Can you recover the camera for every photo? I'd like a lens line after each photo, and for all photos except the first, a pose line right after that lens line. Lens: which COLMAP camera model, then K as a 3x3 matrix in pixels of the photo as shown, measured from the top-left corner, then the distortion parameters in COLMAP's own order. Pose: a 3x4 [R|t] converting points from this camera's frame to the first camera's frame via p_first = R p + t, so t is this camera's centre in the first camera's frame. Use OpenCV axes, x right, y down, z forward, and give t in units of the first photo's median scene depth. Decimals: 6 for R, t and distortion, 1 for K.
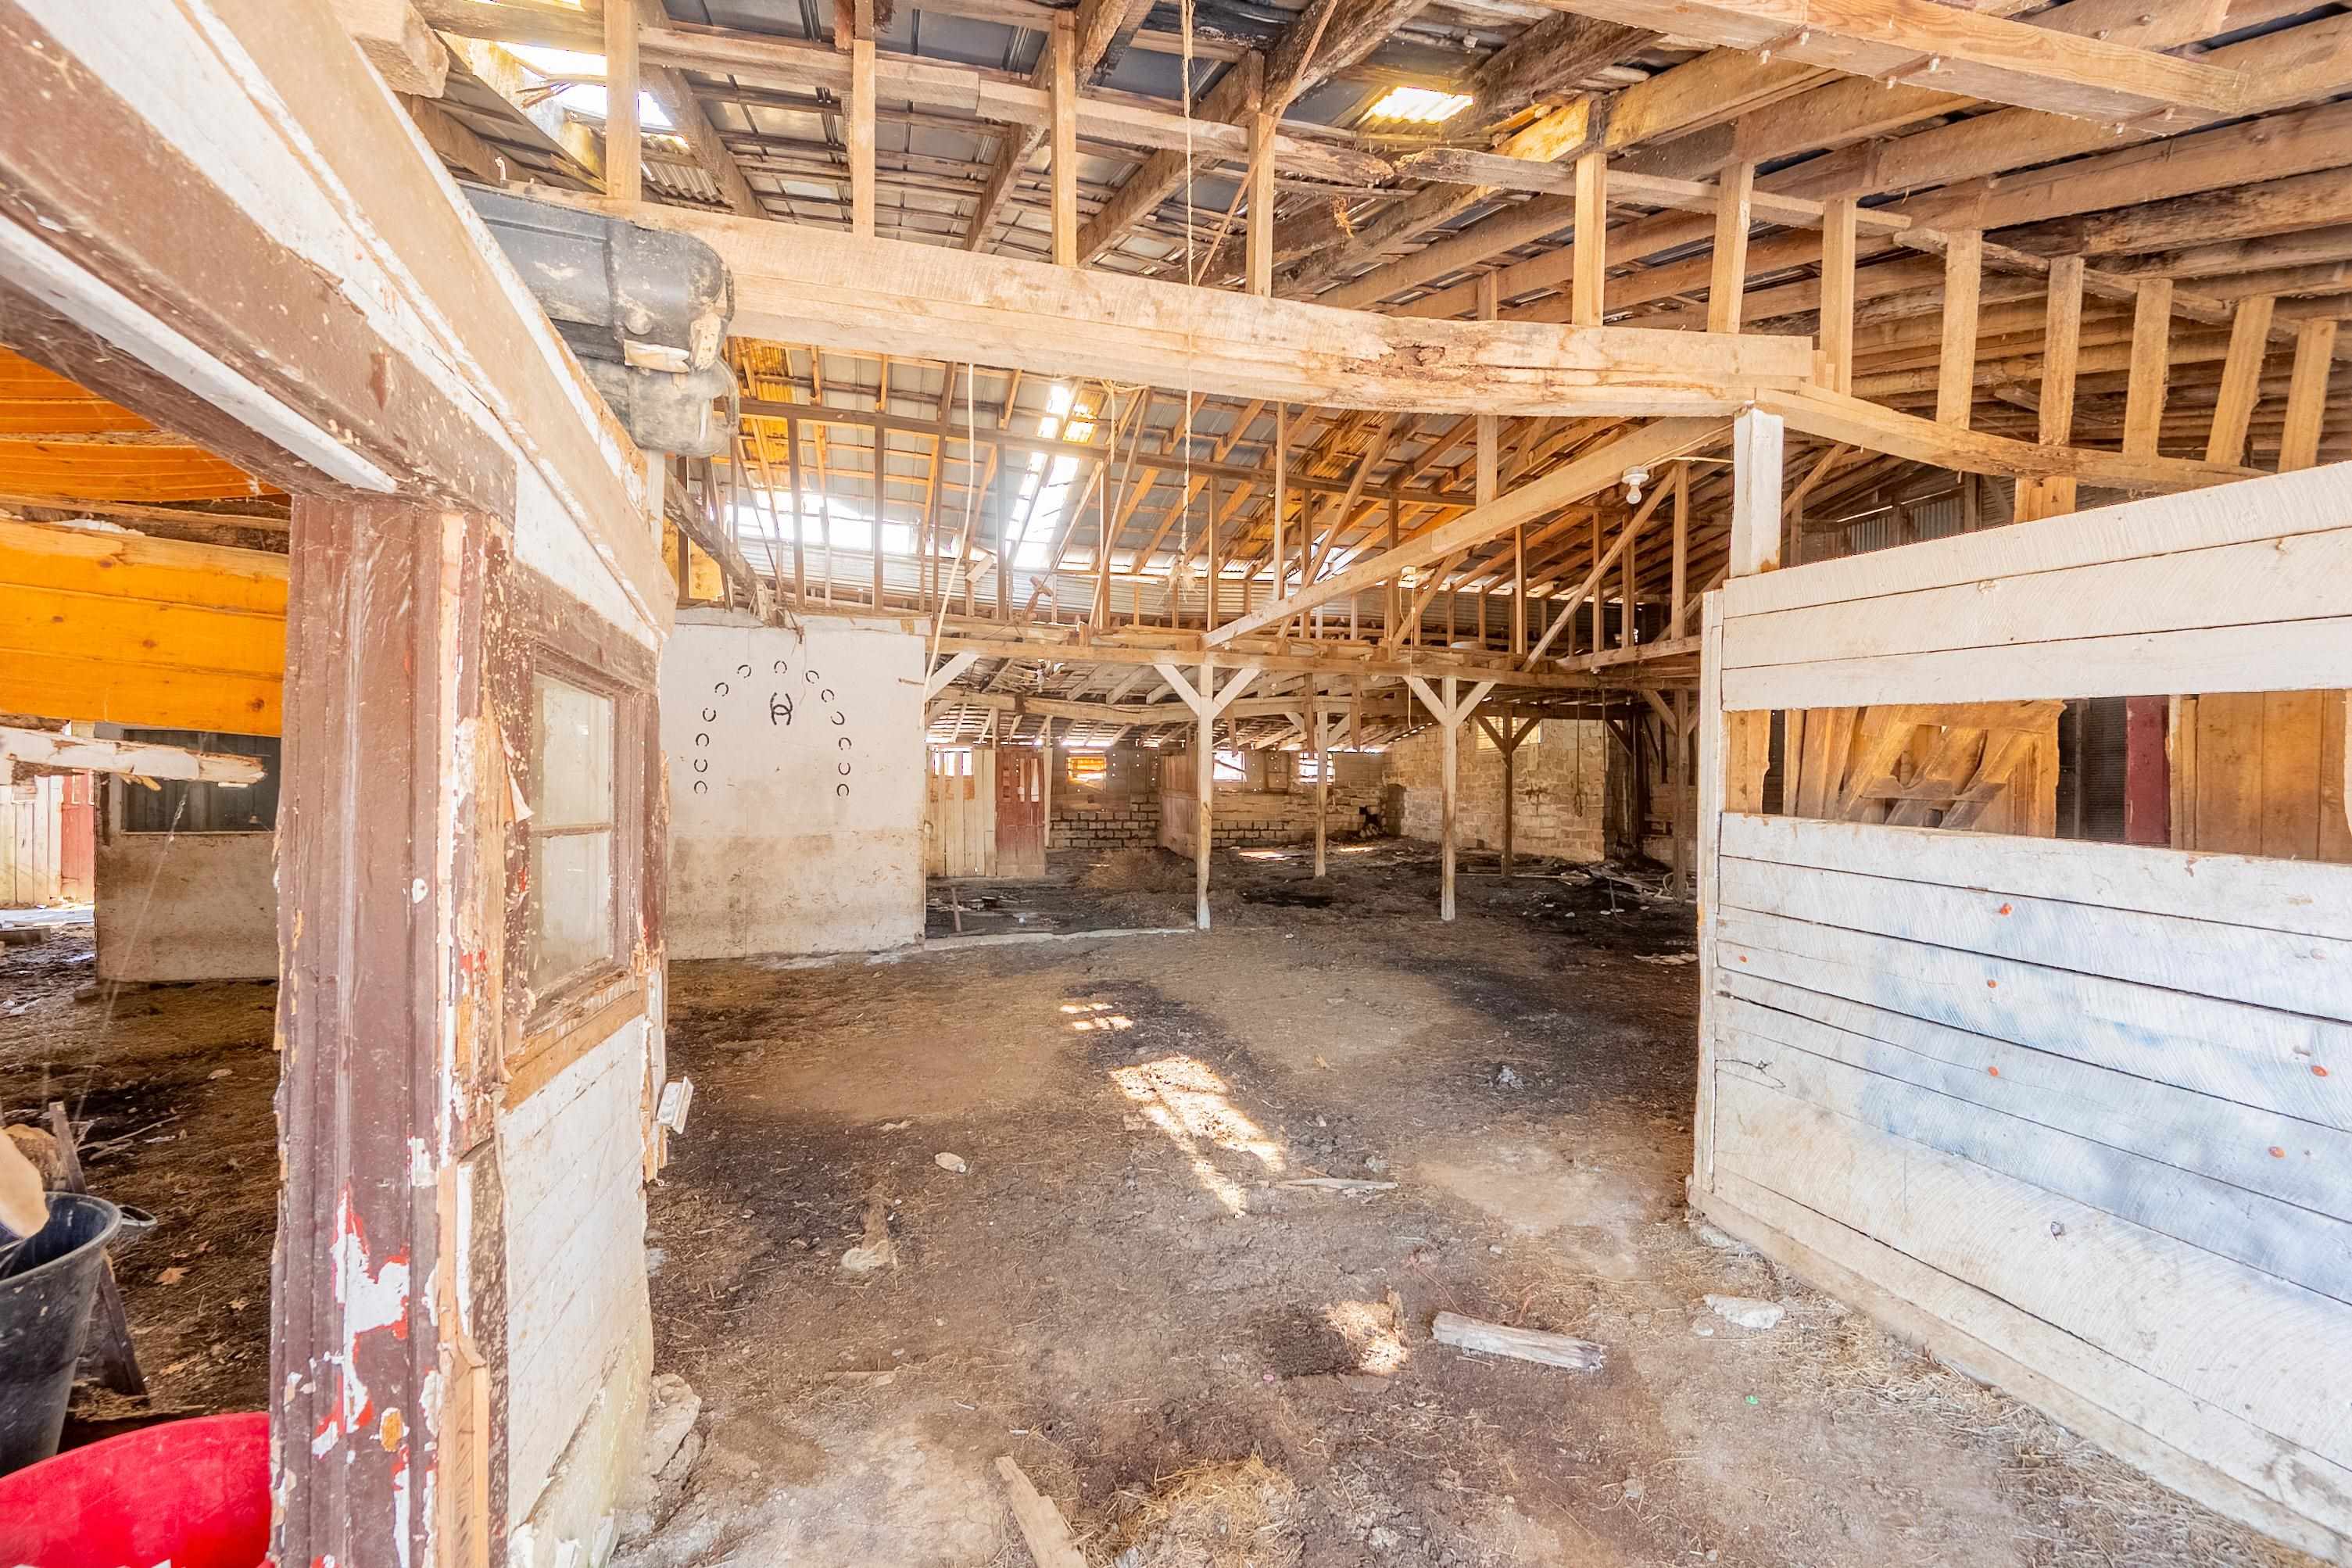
lens RADIAL K [[957.2, 0, 1175.1], [0, 957.2, 788.3], [0, 0, 1]] dist [-0.000282, 0.000296]
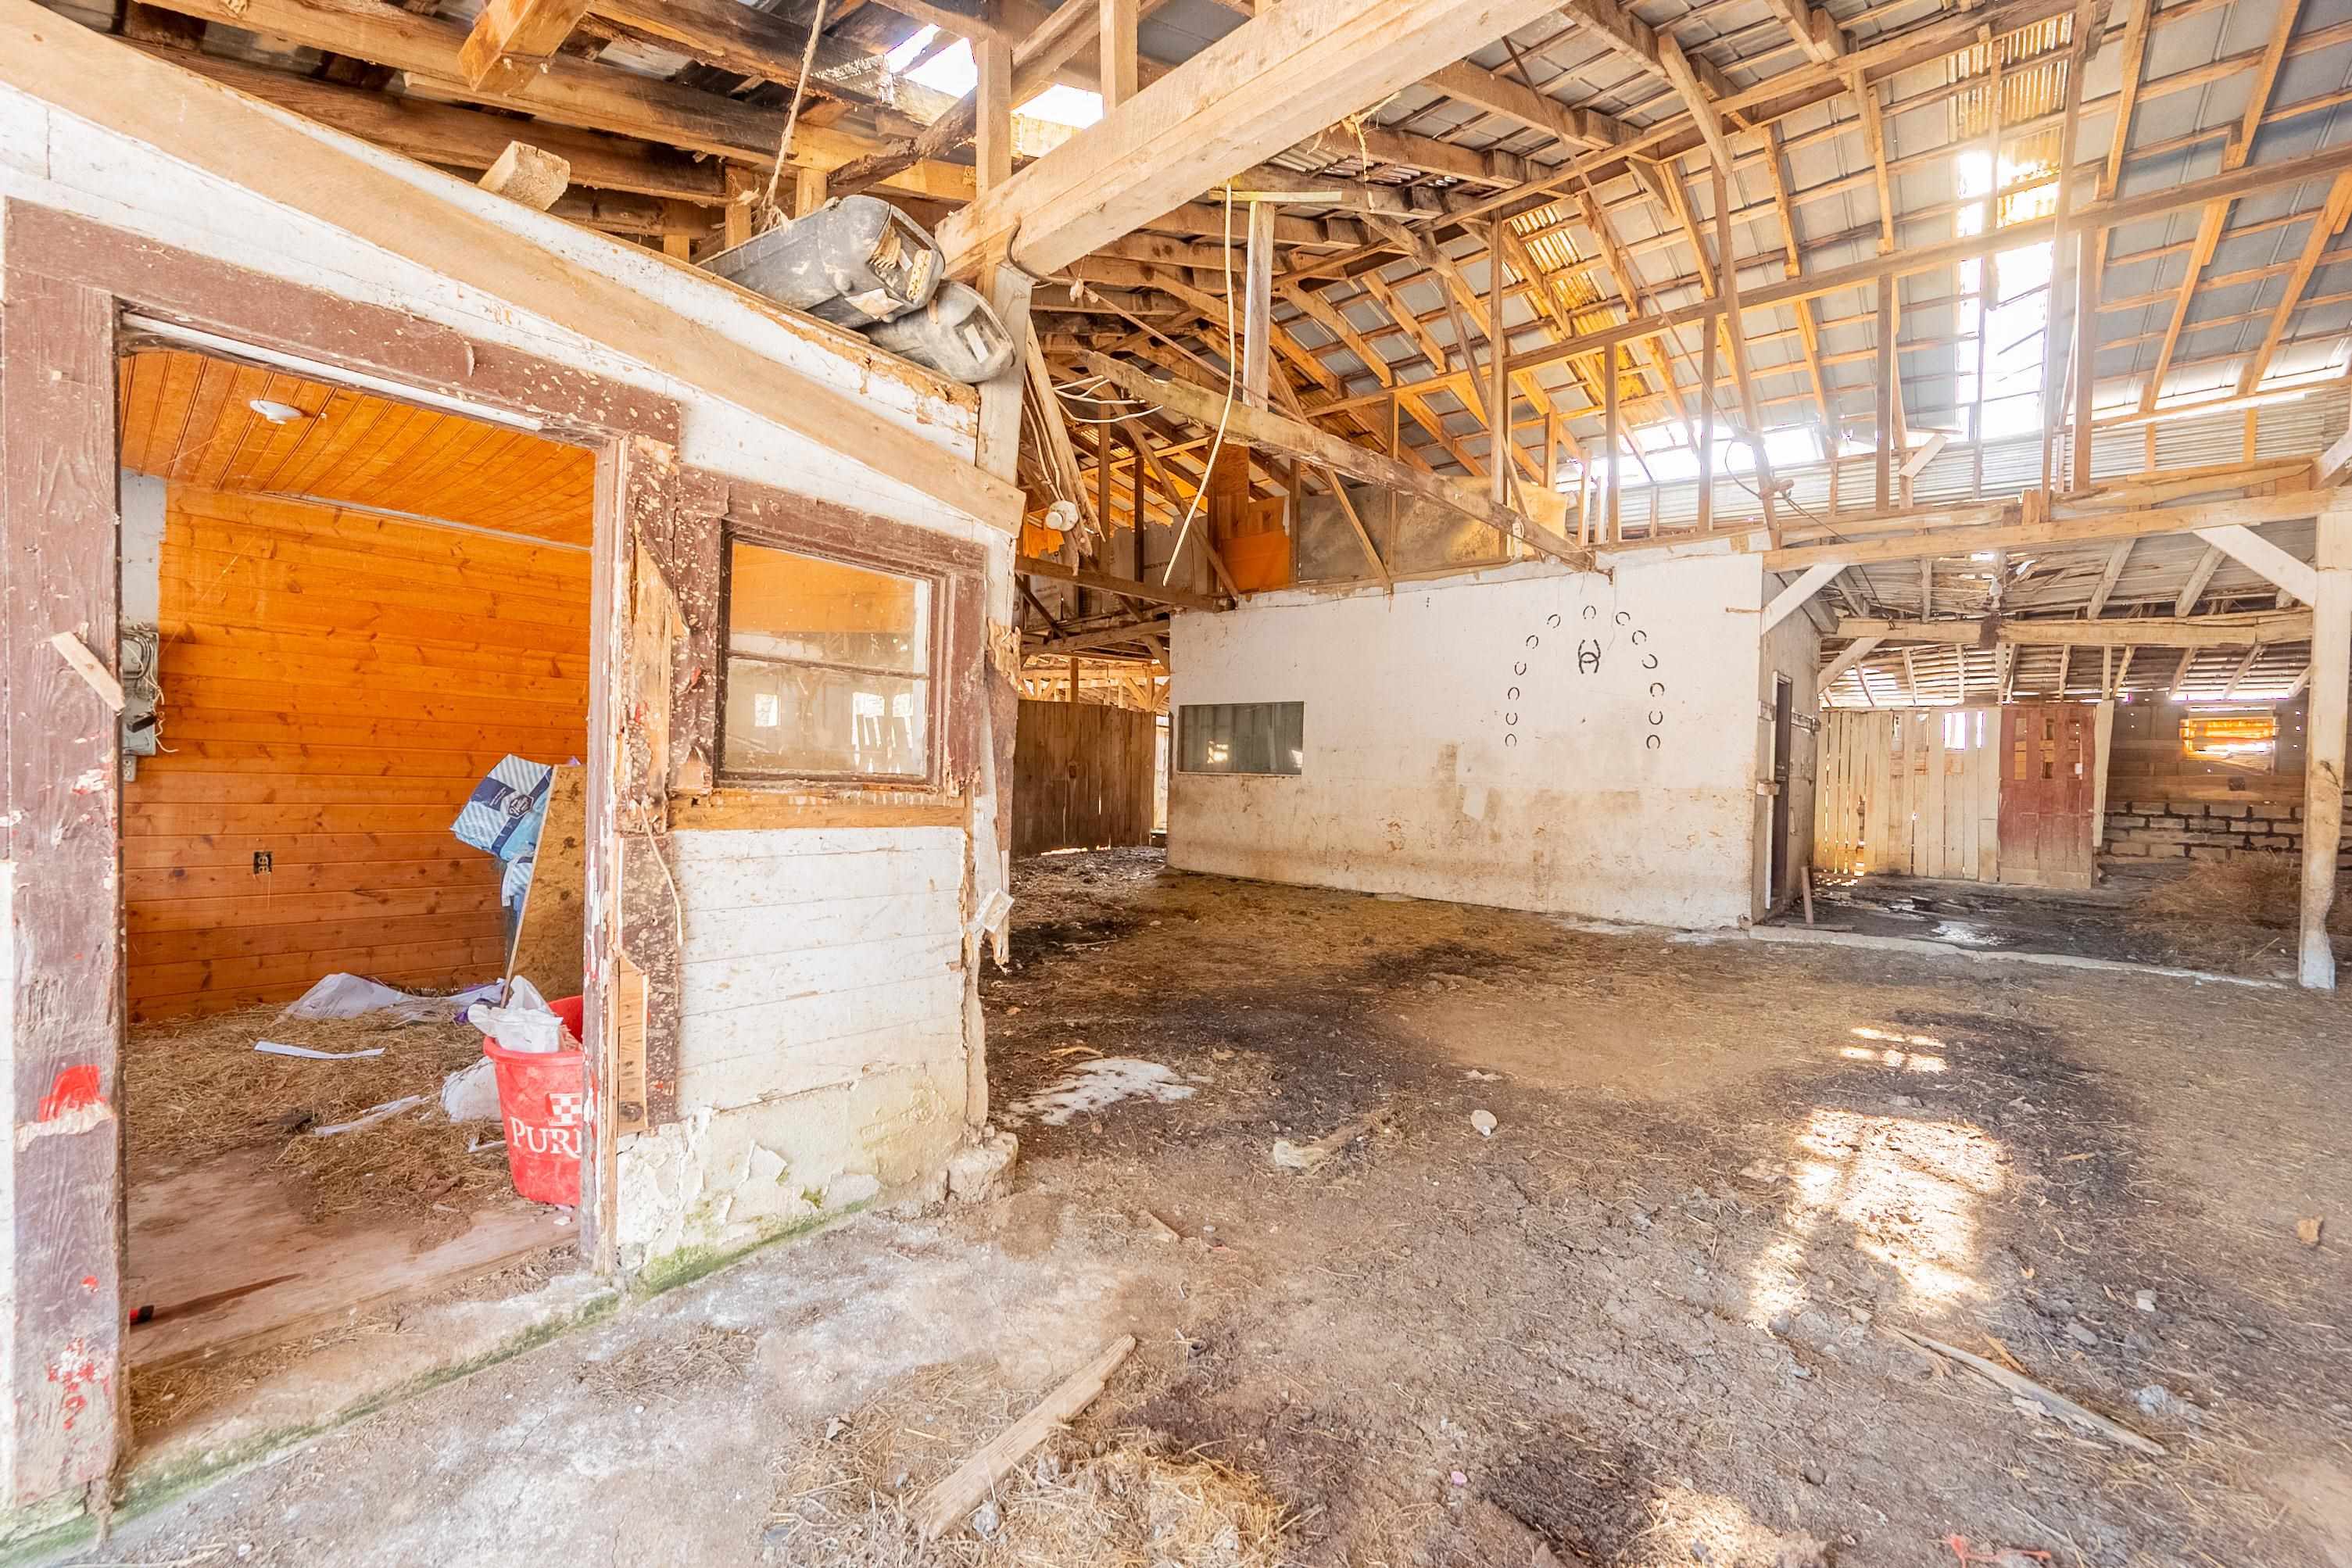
lens RADIAL K [[957.2, 0, 1175.1], [0, 957.2, 788.3], [0, 0, 1]] dist [-0.000282, 0.000296]
pose [[0.513289, 0.021257, -0.857952, 0.292031], [-0.021539, 0.999697, 0.011883, 0.067503], [0.857945, 0.012380, 0.513592, 0.249947]]
